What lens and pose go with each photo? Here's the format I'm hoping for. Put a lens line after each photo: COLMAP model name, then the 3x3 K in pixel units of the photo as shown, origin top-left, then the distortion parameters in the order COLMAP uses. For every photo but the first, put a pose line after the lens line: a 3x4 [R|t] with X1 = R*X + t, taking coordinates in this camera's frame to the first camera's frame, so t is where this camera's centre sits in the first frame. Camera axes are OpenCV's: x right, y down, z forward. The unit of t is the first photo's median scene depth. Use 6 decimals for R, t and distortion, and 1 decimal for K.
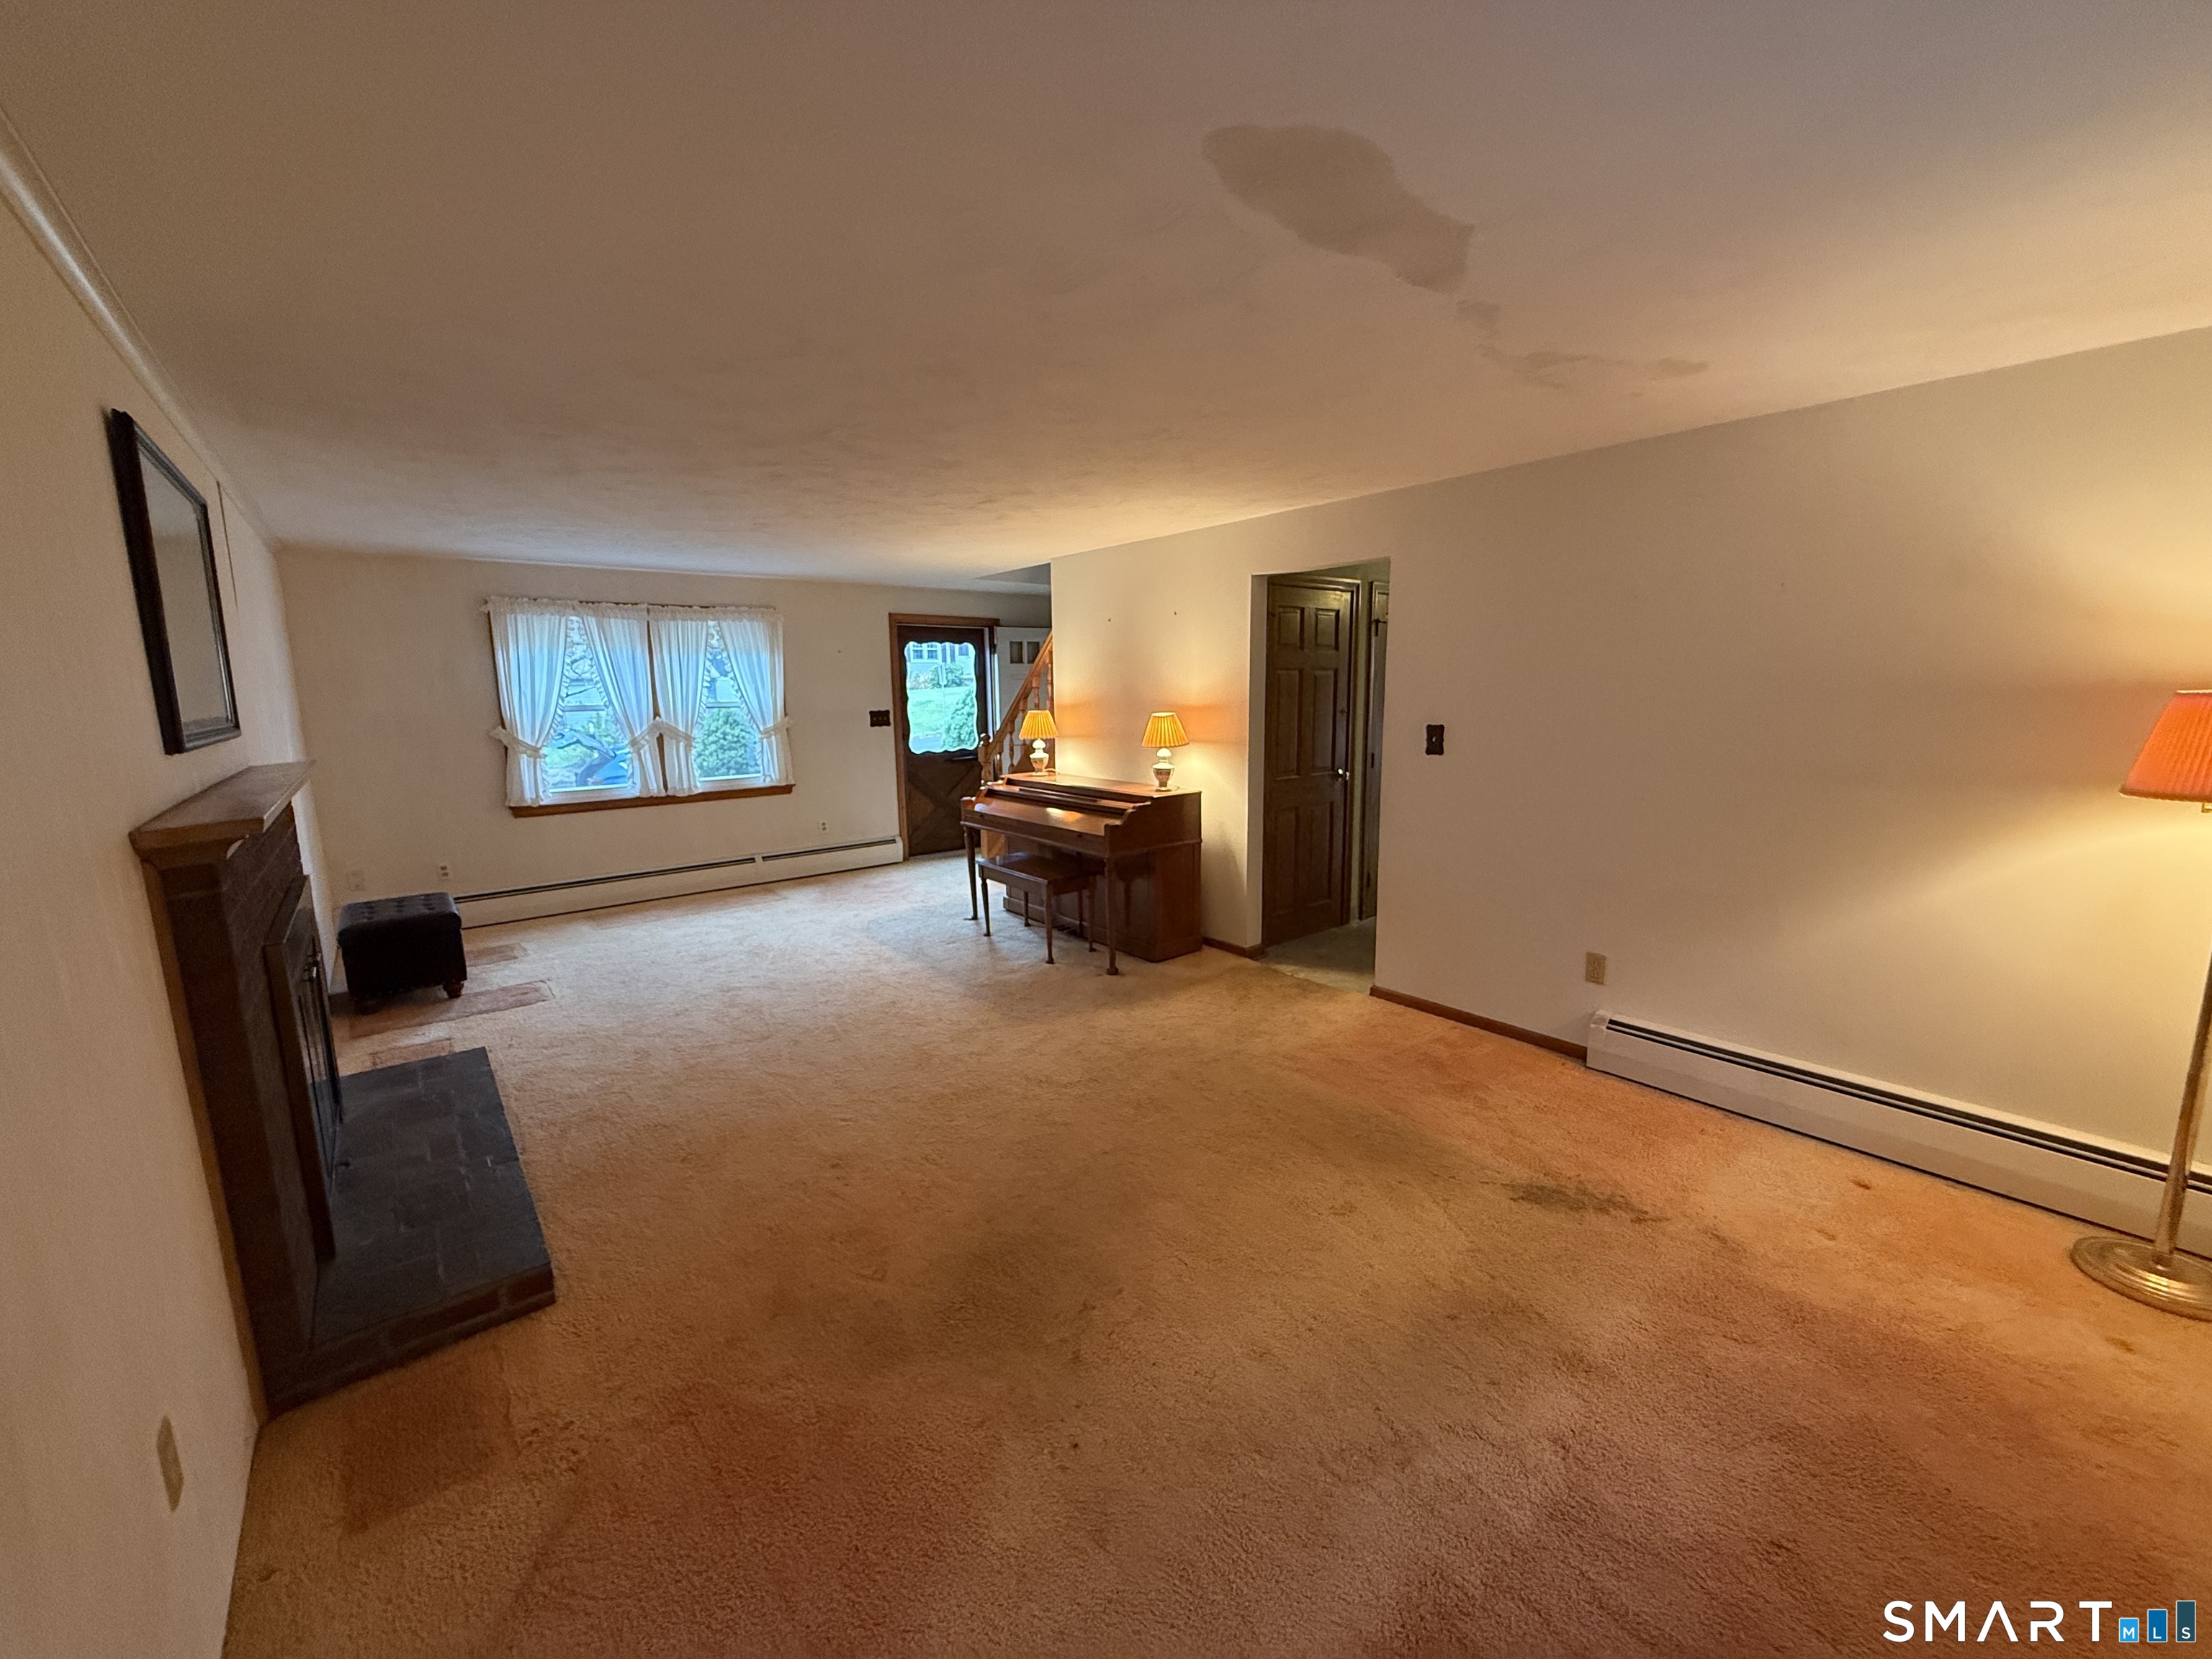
lens RADIAL K [[882.8, 0, 1096.3], [0, 882.8, 828.3], [0, 0, 1]] dist [0.001058, 0.000203]
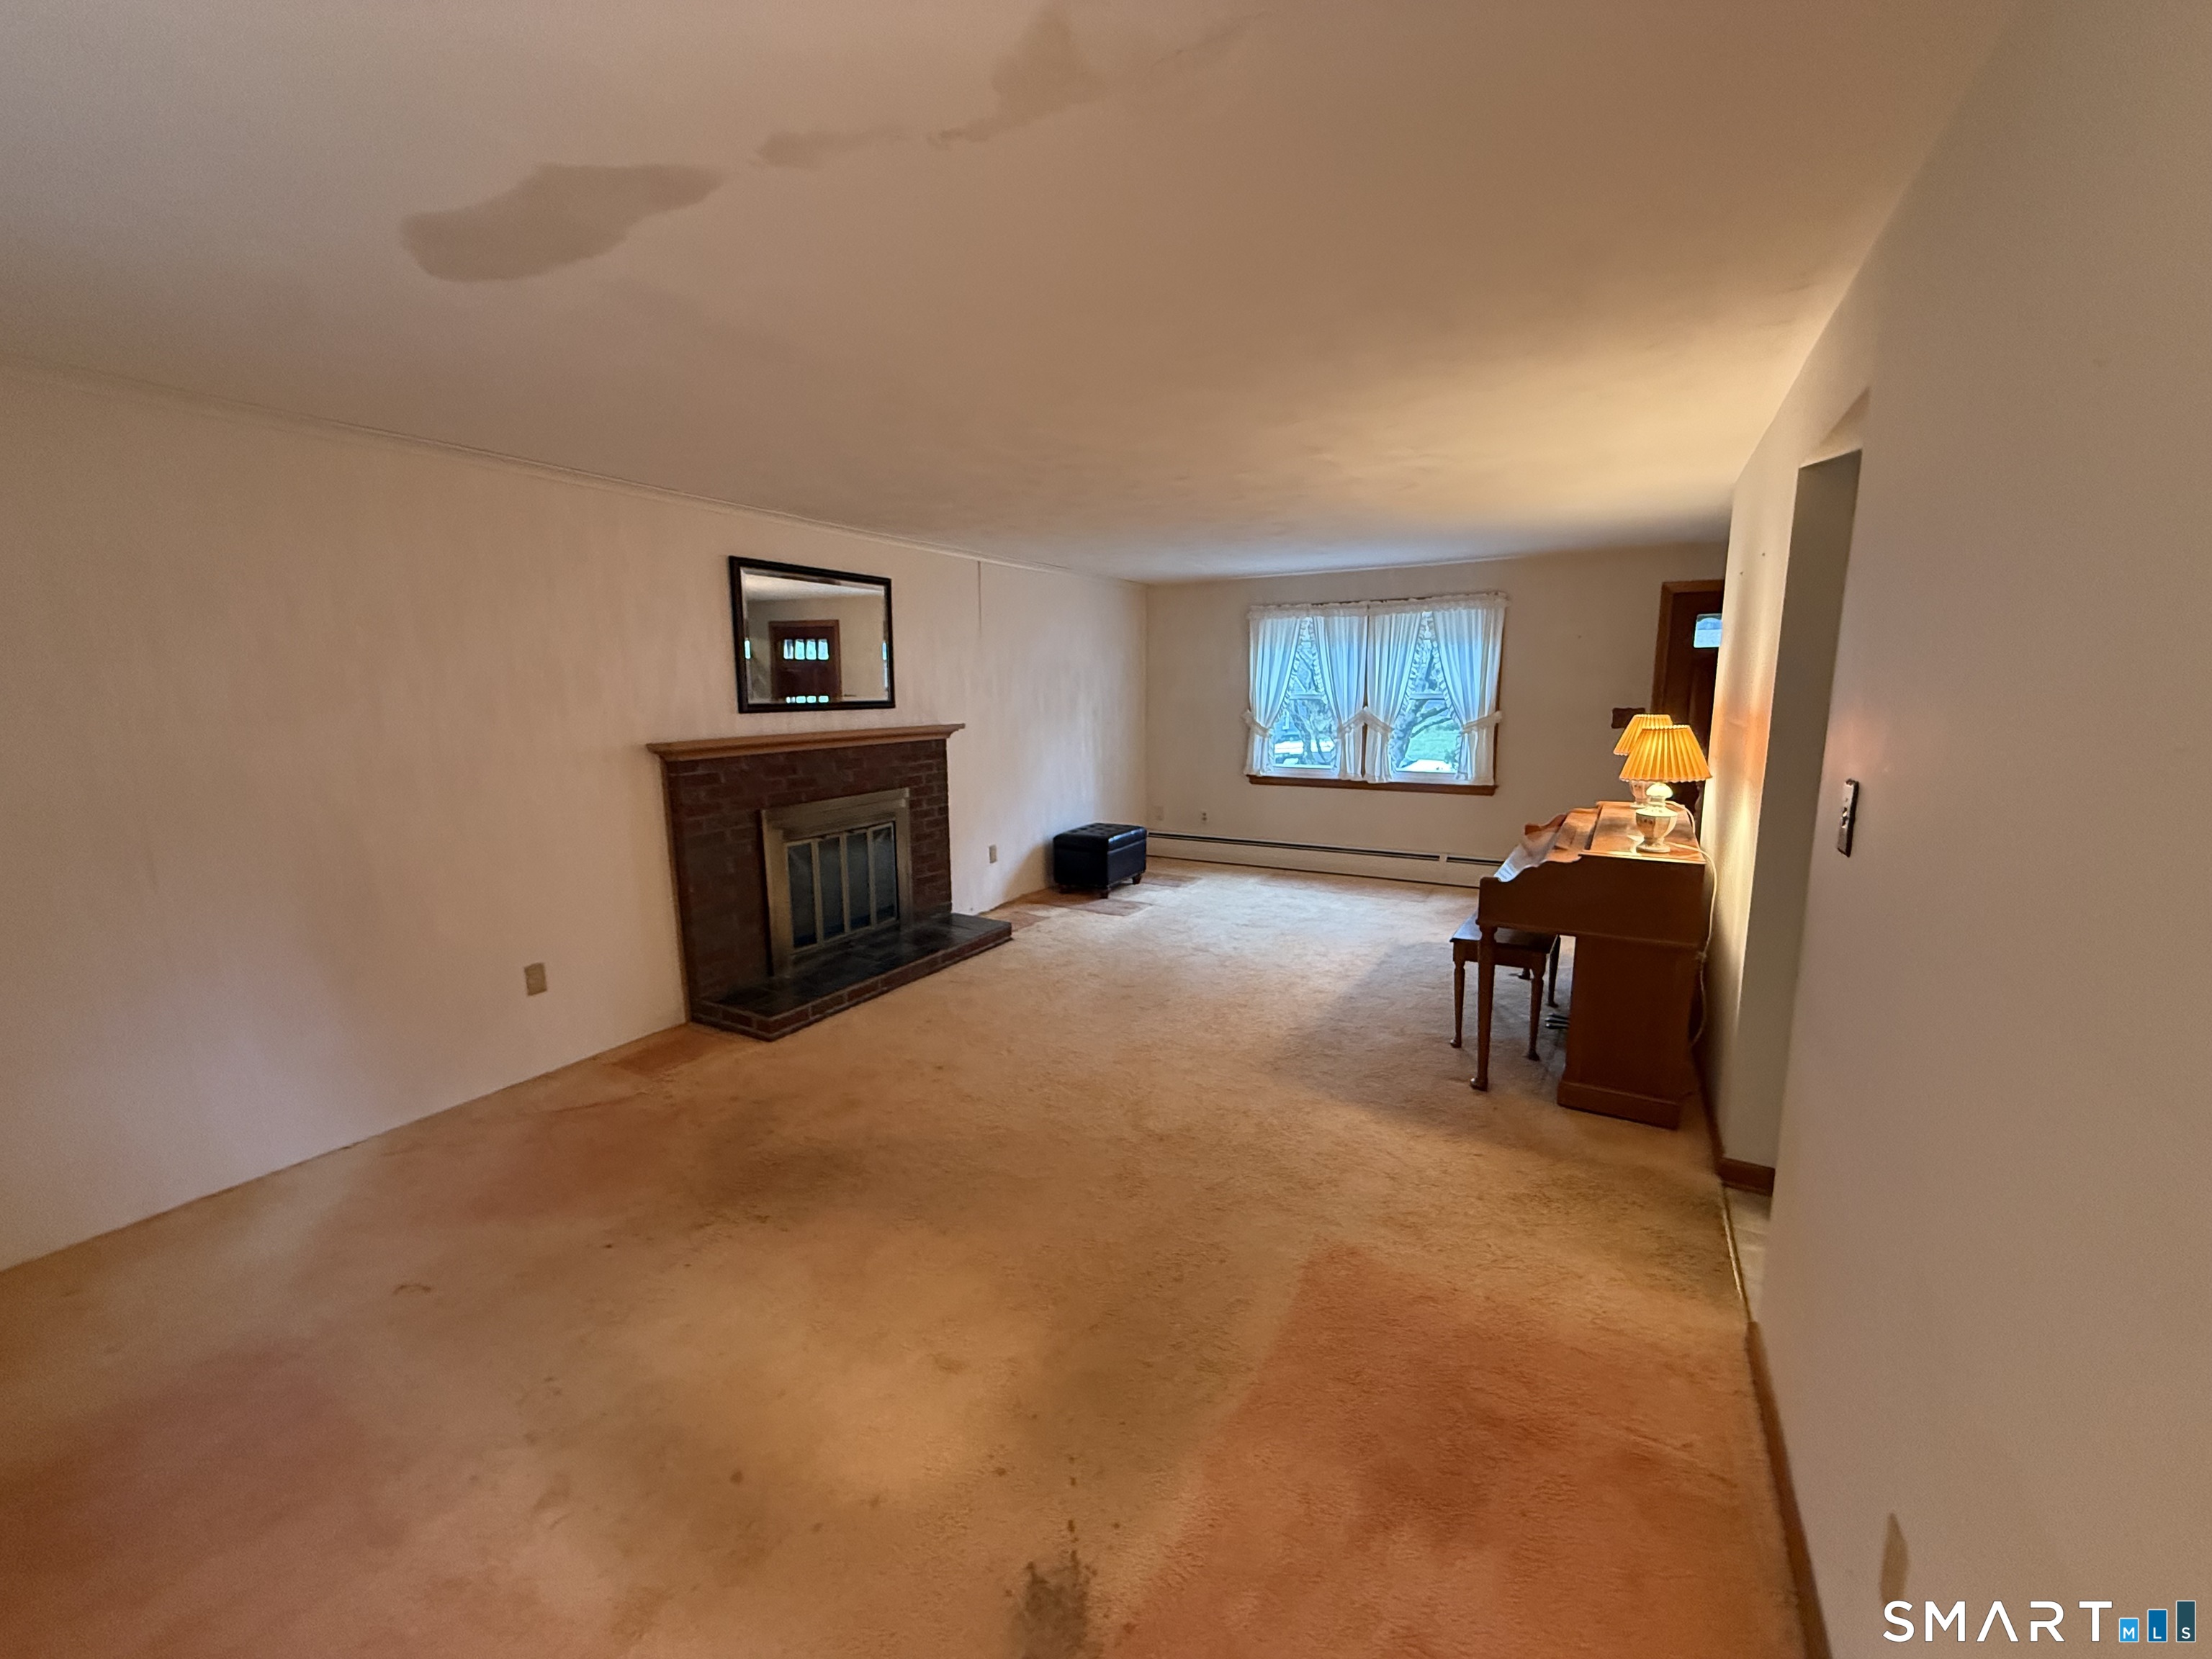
lens RADIAL K [[882.8, 0, 1096.3], [0, 882.8, 828.3], [0, 0, 1]] dist [0.001058, 0.000203]
pose [[0.347706, 0.159612, -0.923918, 0.489805], [-0.146420, 0.982557, 0.114639, -0.069570], [0.926100, 0.095420, 0.365011, 0.401266]]
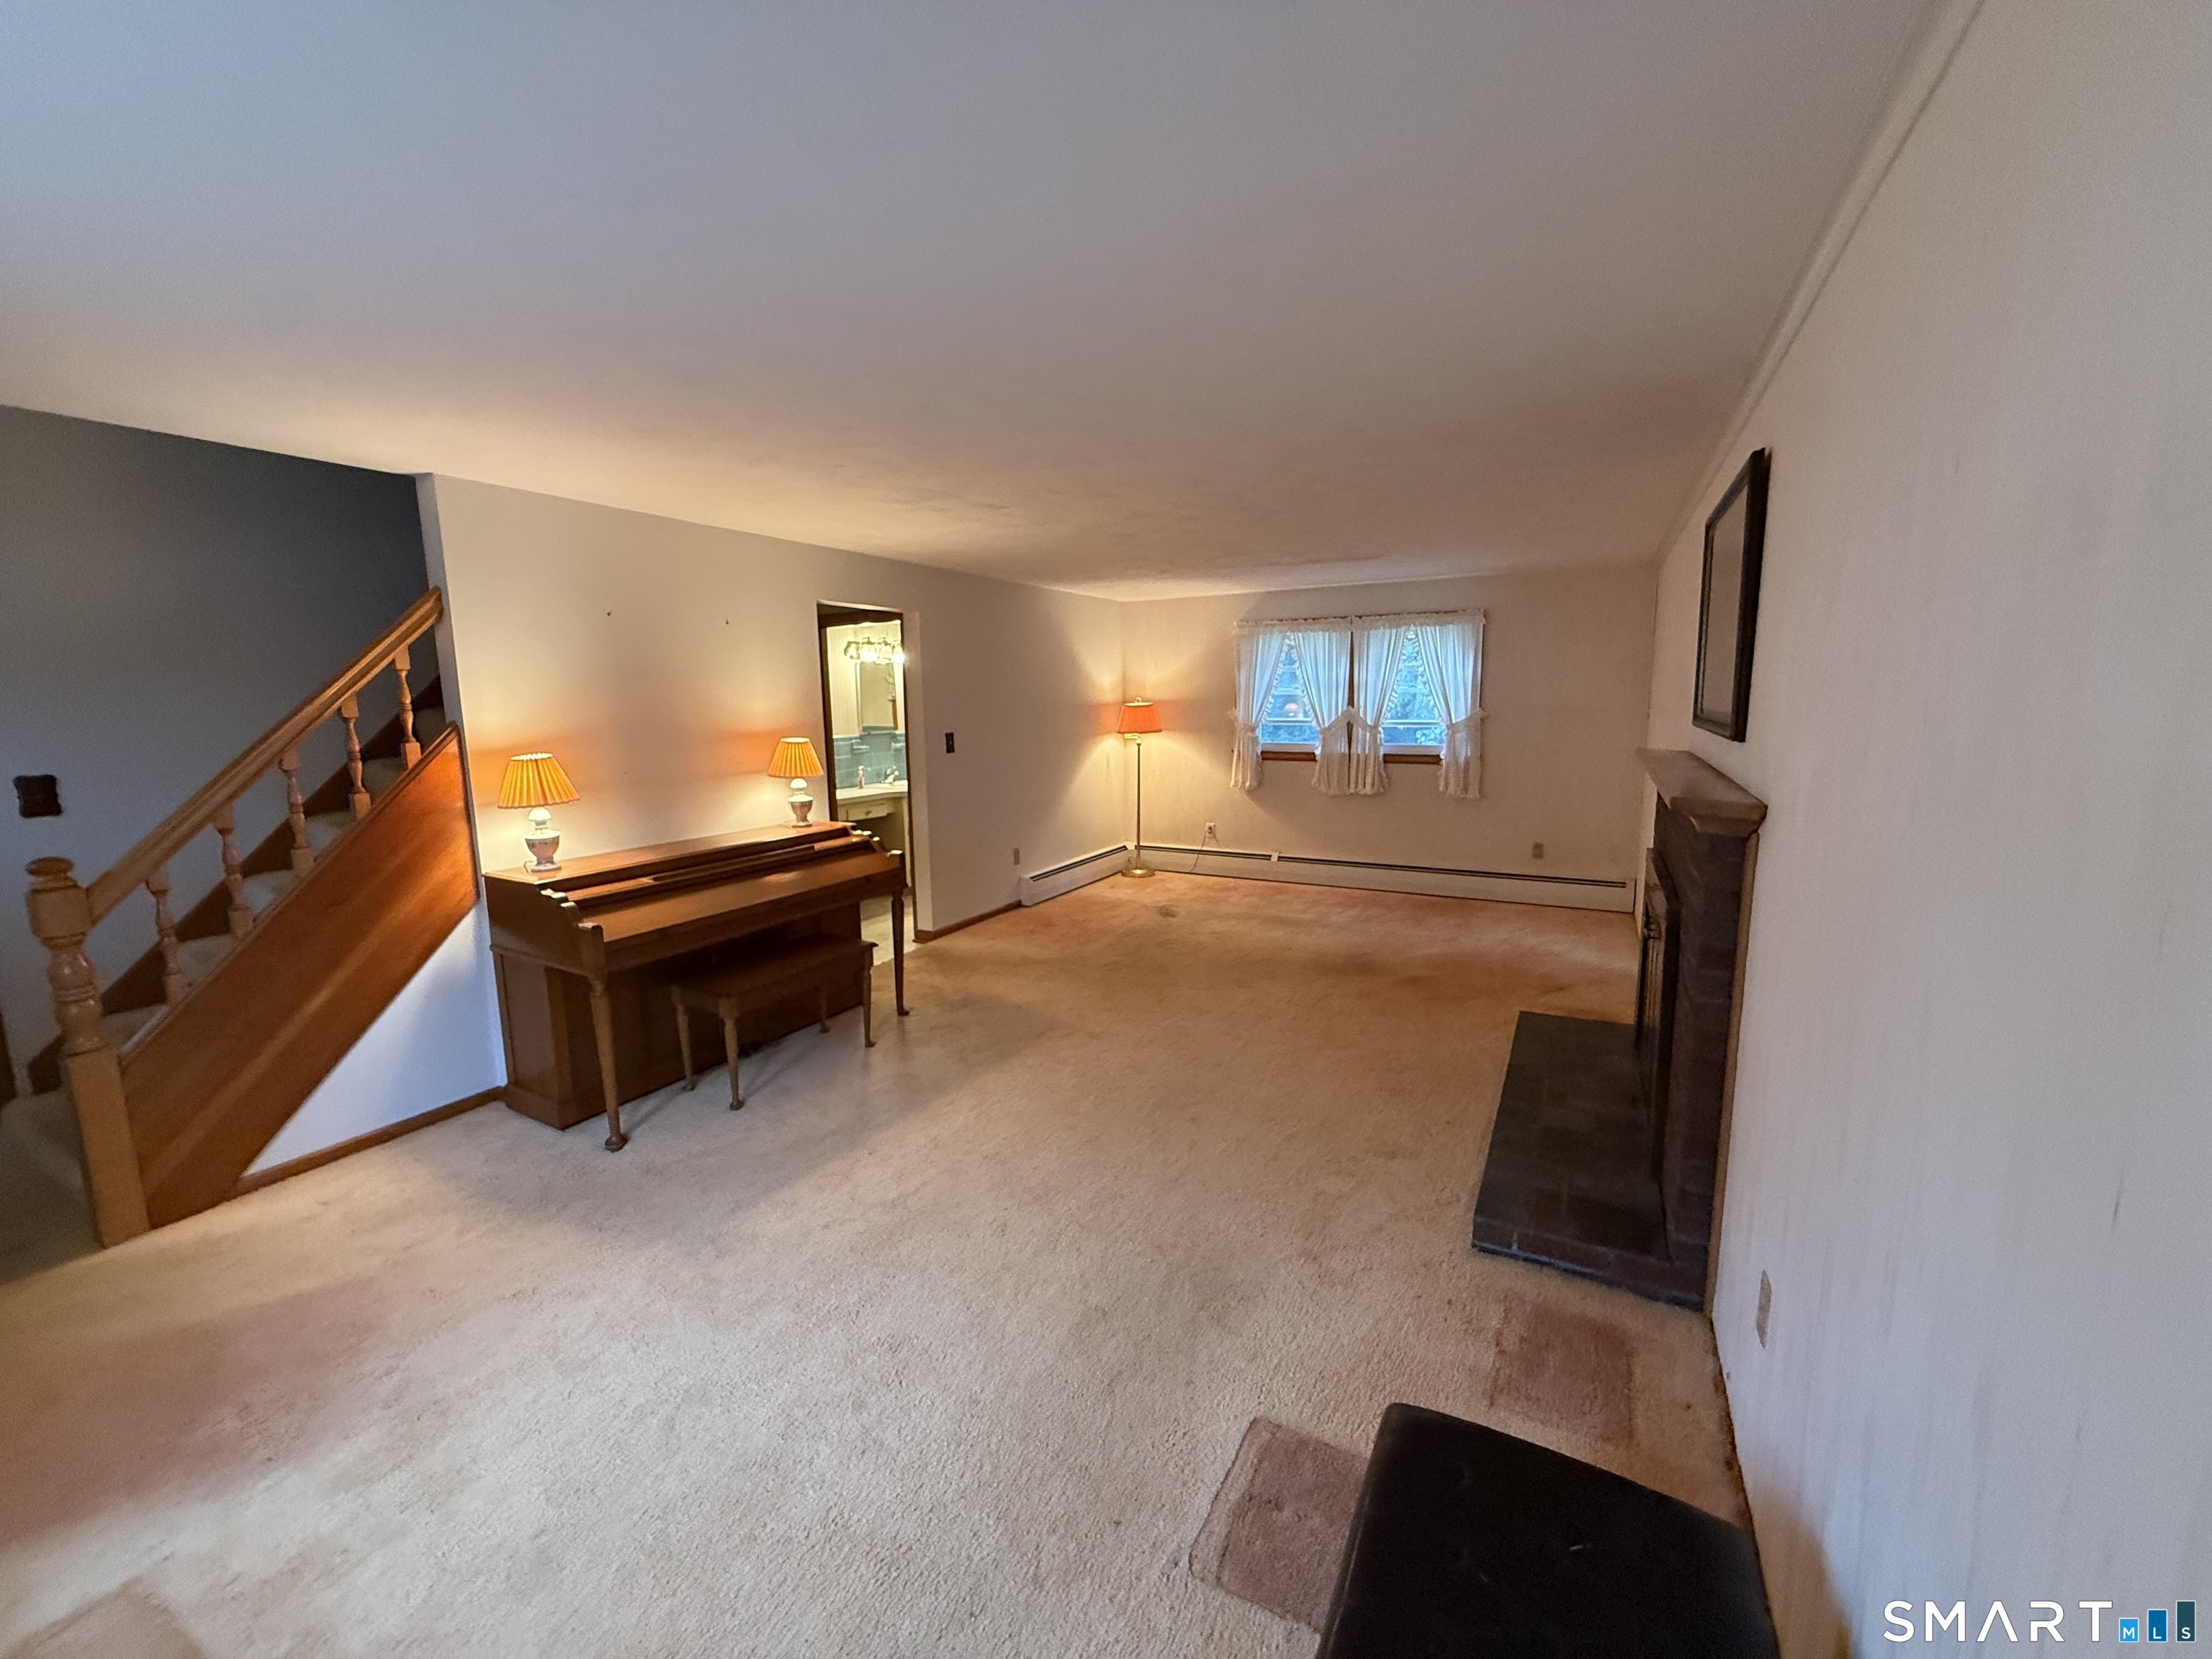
lens RADIAL K [[882.8, 0, 1096.3], [0, 882.8, 828.3], [0, 0, 1]] dist [0.001058, 0.000203]
pose [[-0.369410, -0.117506, 0.921807, -0.824236], [0.170064, 0.966671, 0.191378, -0.154640], [-0.913572, 0.227463, -0.337114, 0.997199]]
